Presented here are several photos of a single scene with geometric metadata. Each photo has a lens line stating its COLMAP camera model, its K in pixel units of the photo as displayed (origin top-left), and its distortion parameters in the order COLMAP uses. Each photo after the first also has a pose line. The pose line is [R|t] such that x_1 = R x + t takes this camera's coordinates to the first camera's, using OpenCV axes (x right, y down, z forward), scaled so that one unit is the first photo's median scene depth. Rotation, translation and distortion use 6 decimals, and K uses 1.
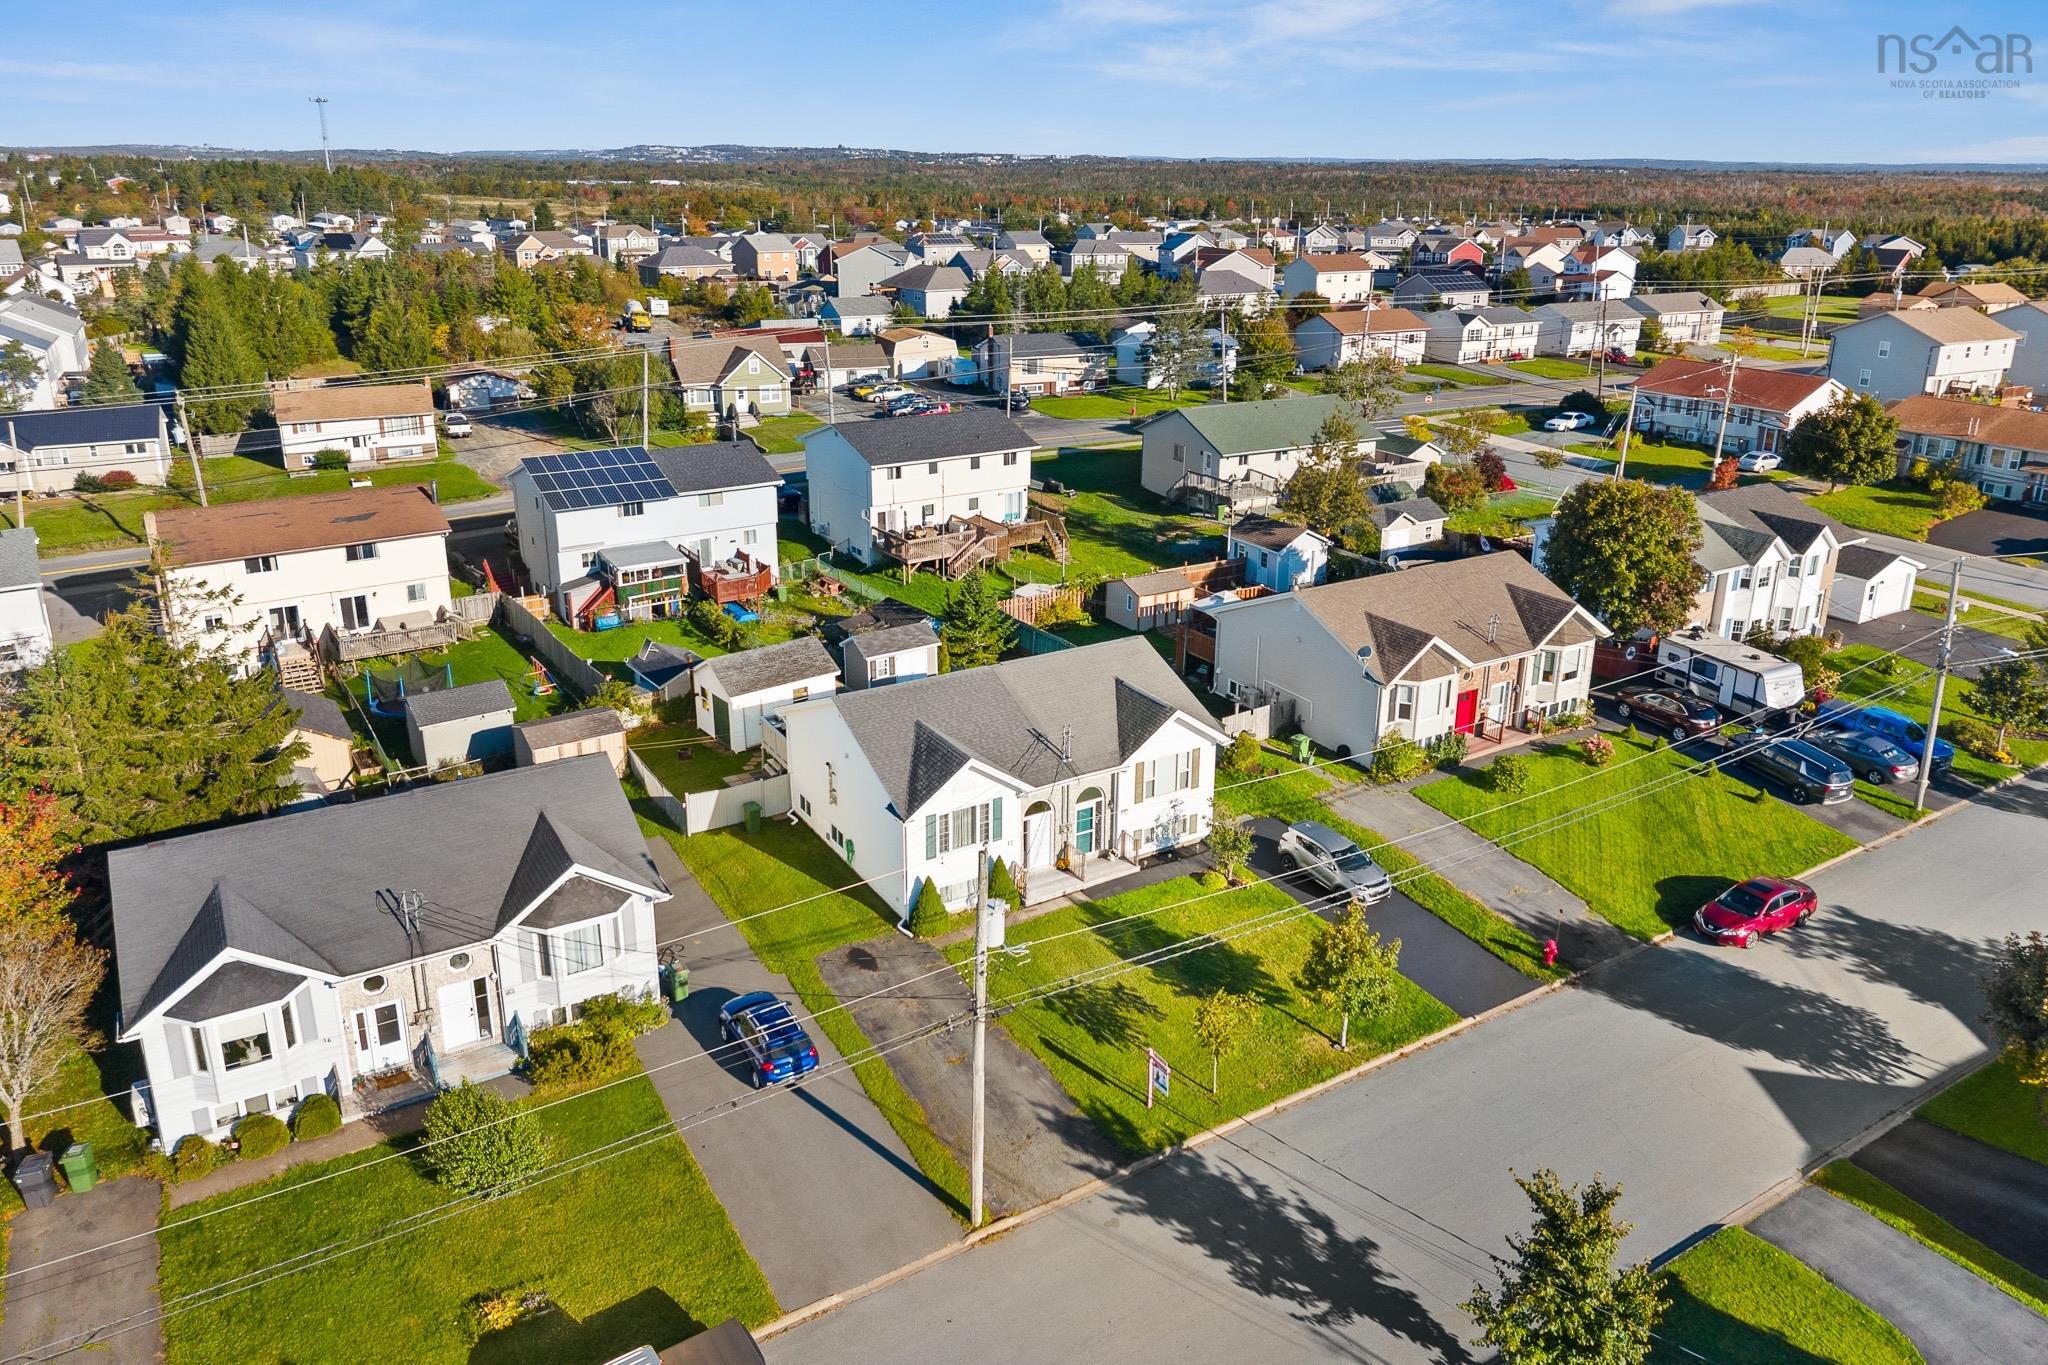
lens RADIAL K [[1421.5, 0, 1034.6], [0, 1421.5, 577.2], [0, 0, 1]] dist [0.080371, -0.097295]
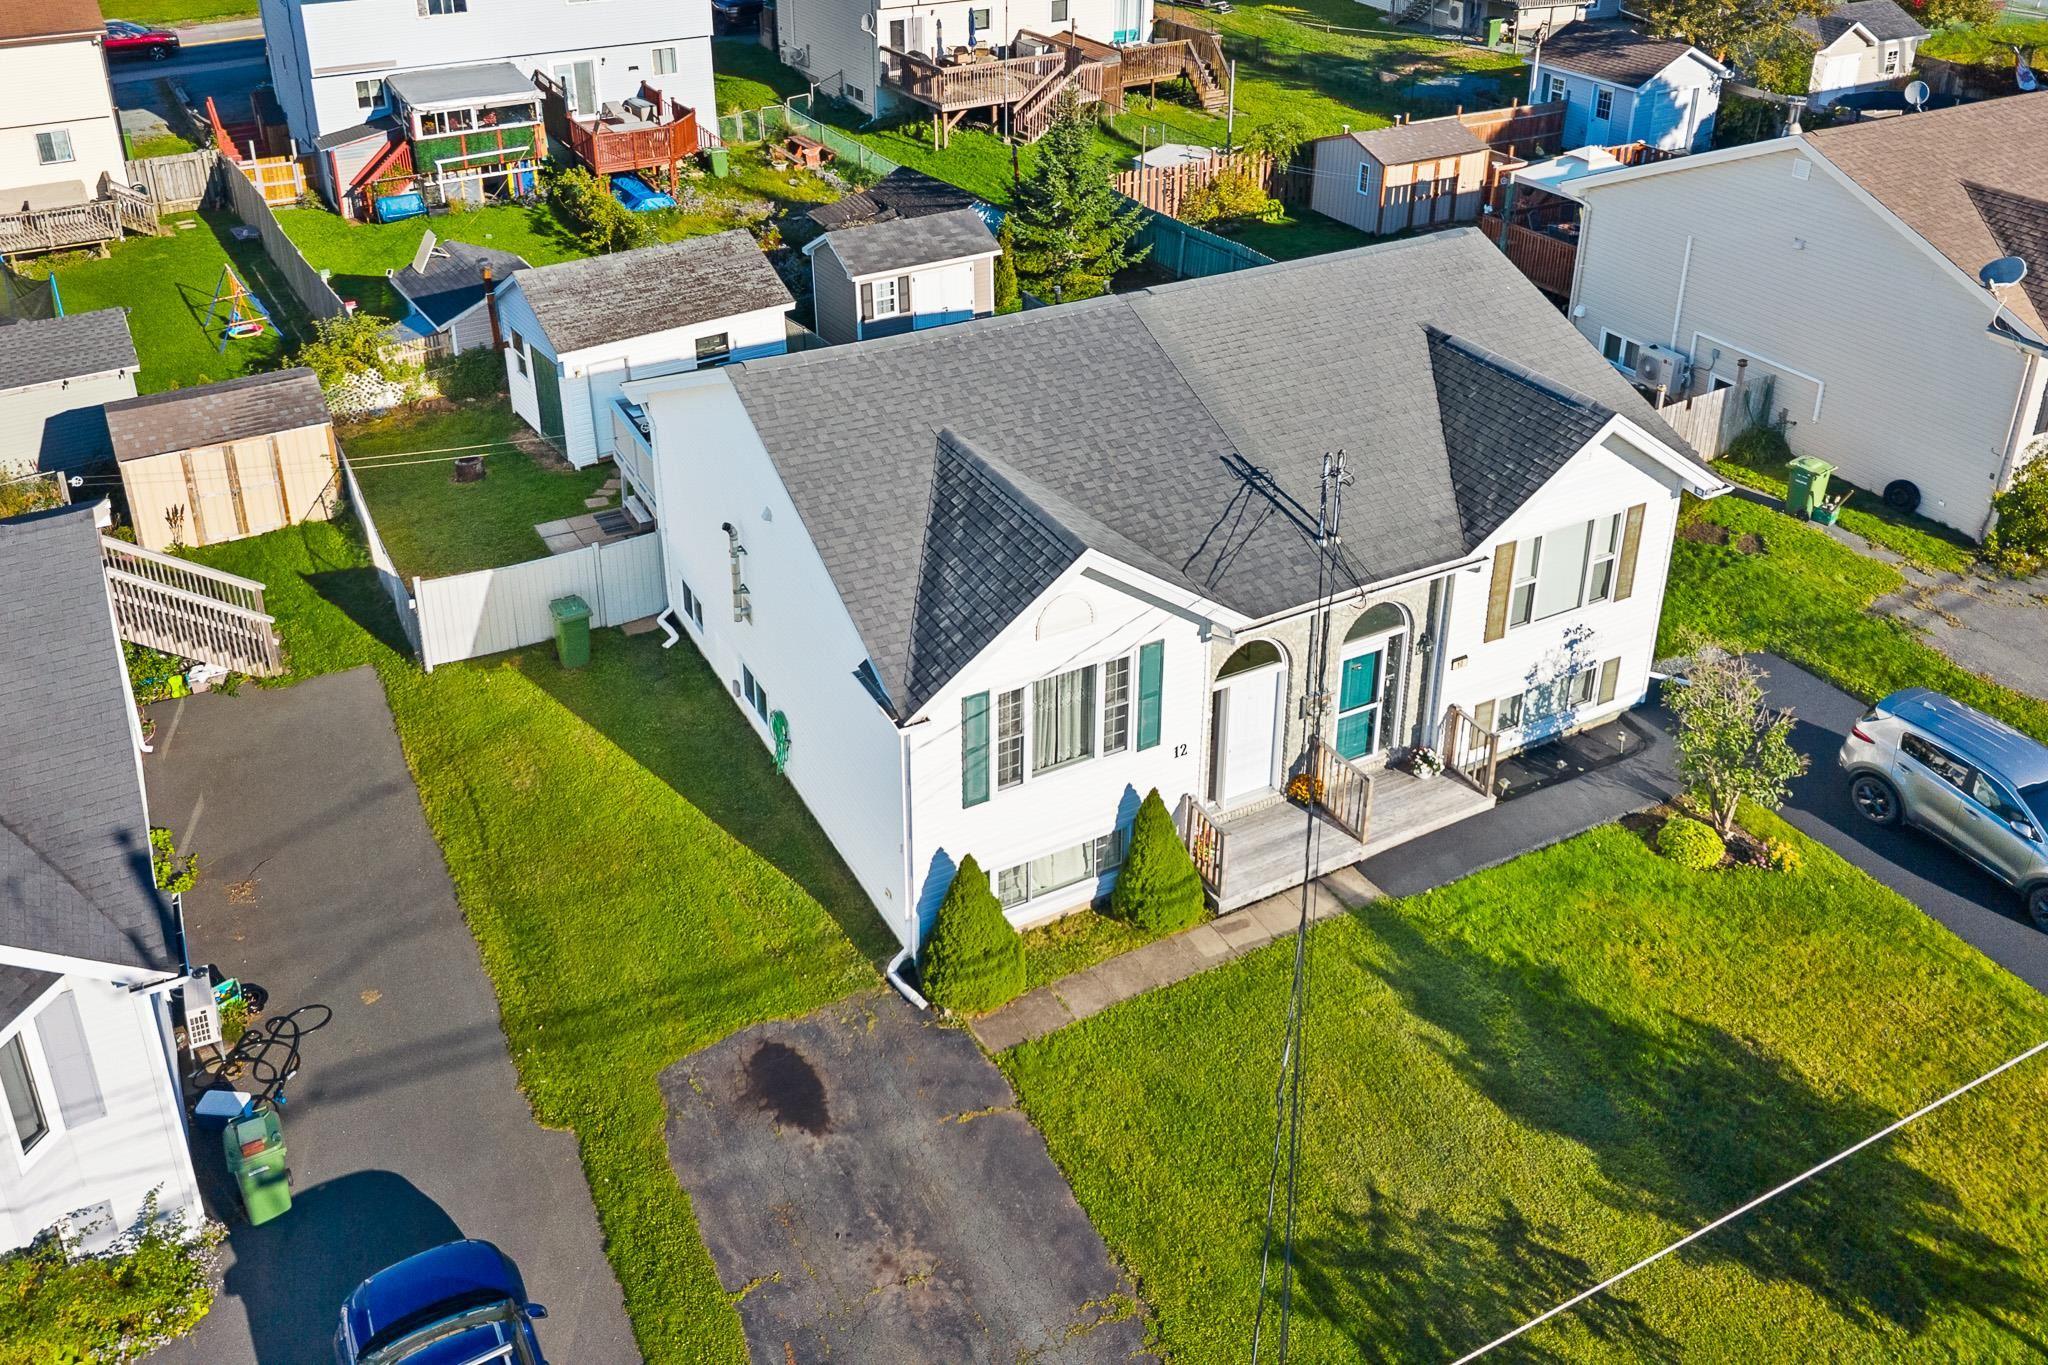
lens RADIAL K [[1729.2, 0, 965.6], [0, 1729.2, 398.2], [0, 0, 1]] dist [0.139702, -0.198229]
pose [[0.996467, 0.018305, -0.081967, -0.029711], [-0.008395, 0.992781, 0.119650, 0.027406], [0.083565, -0.118539, 0.989427, 0.419046]]
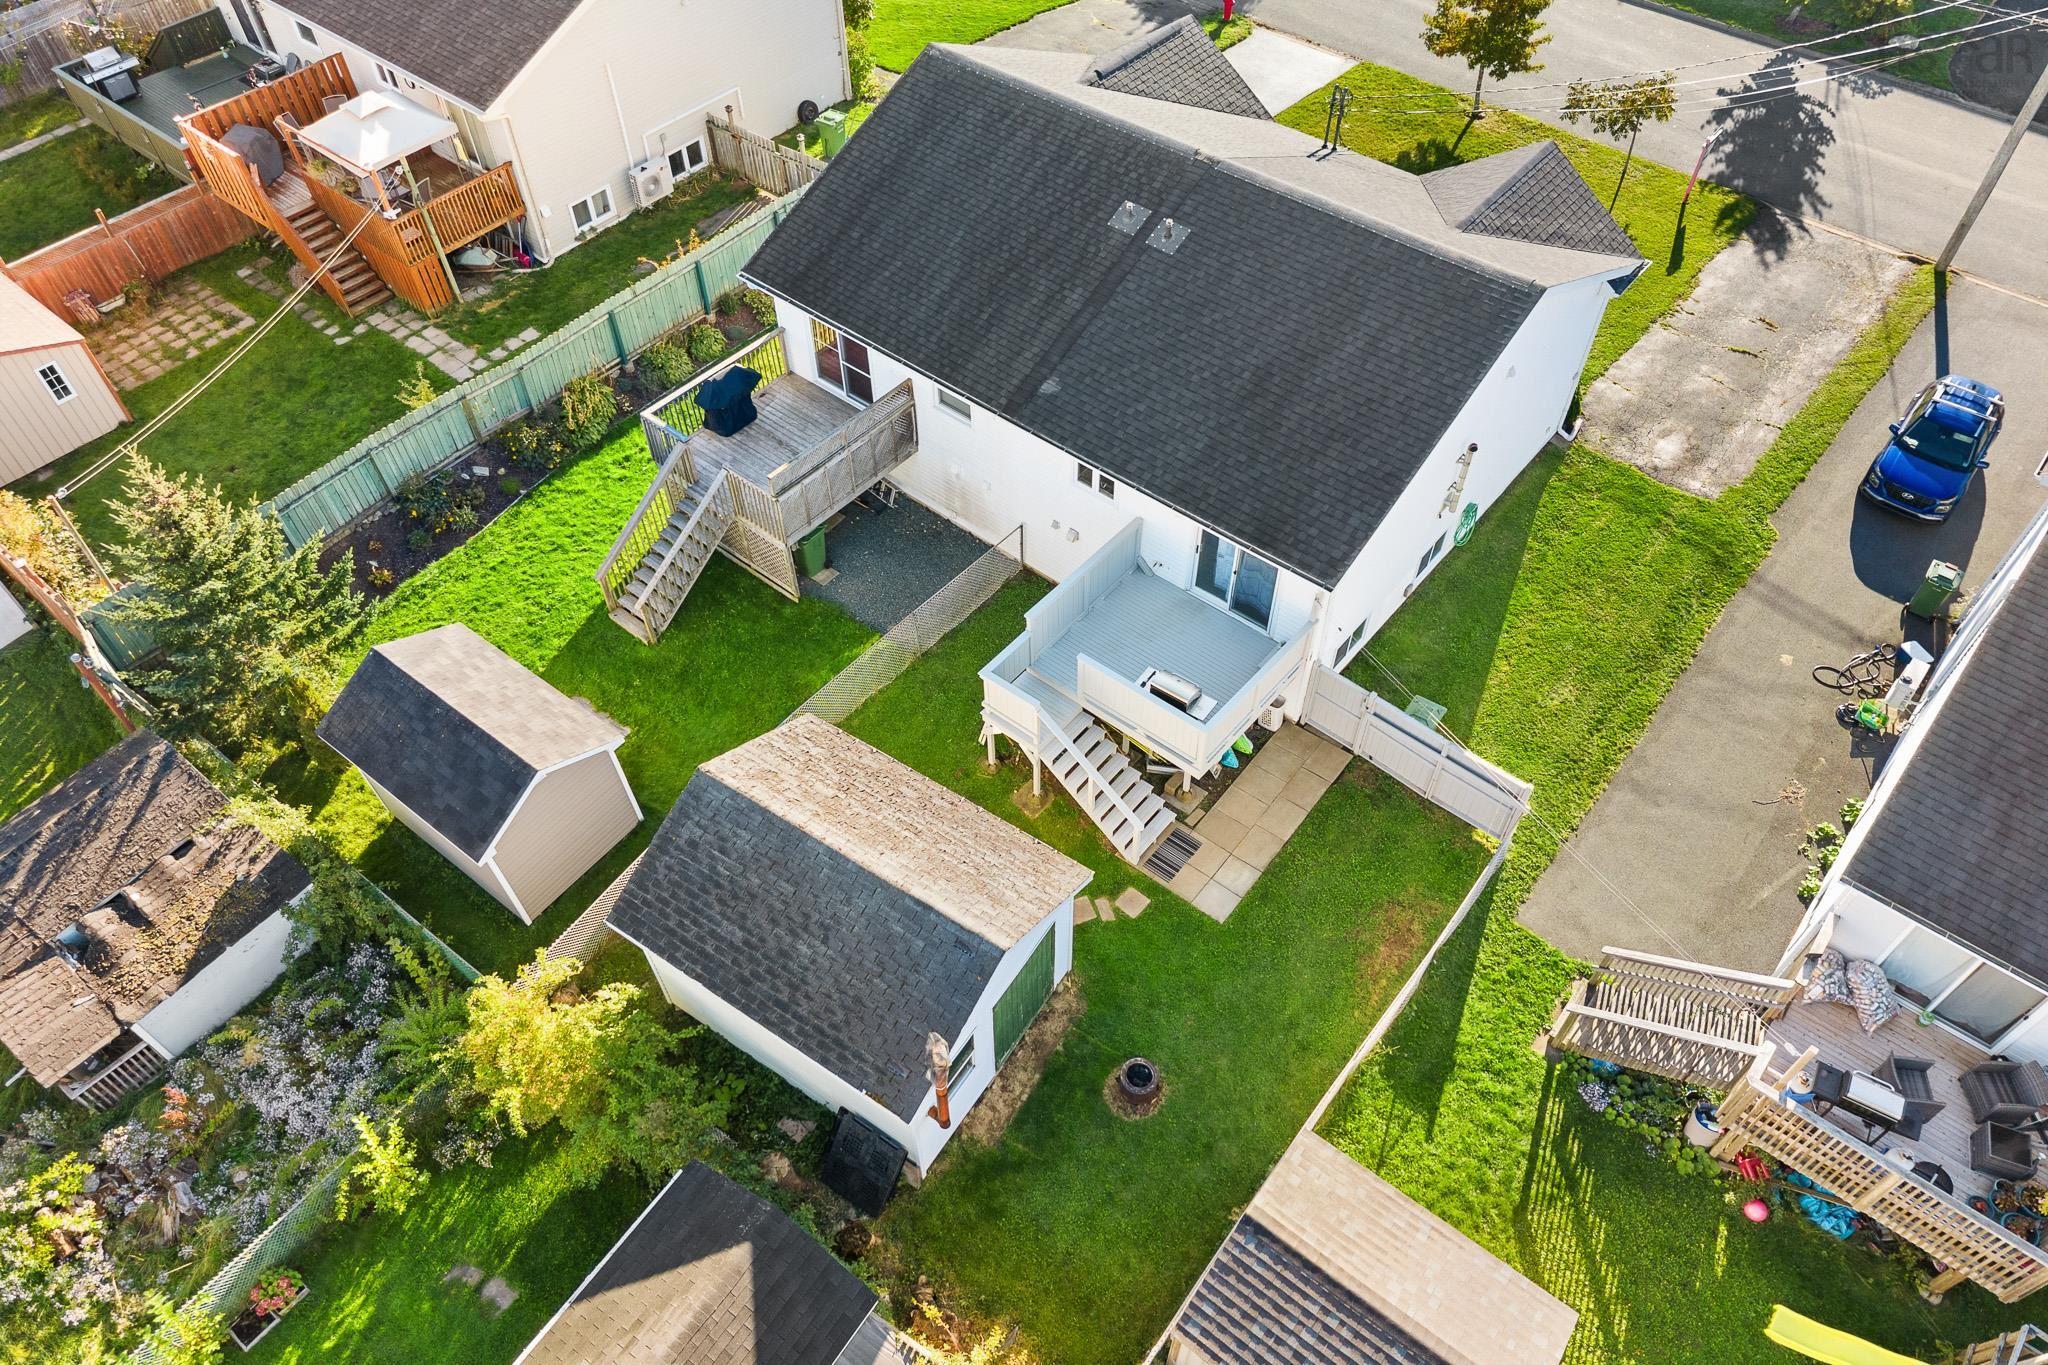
lens RADIAL K [[1421.5, 0, 1034.6], [0, 1421.5, 577.2], [0, 0, 1]] dist [0.080371, -0.097295]
pose [[-0.314871, -0.696109, 0.645204, -0.365774], [0.268398, 0.586733, 0.764007, -0.215260], [-0.910395, 0.413736, 0.002089, 0.939313]]
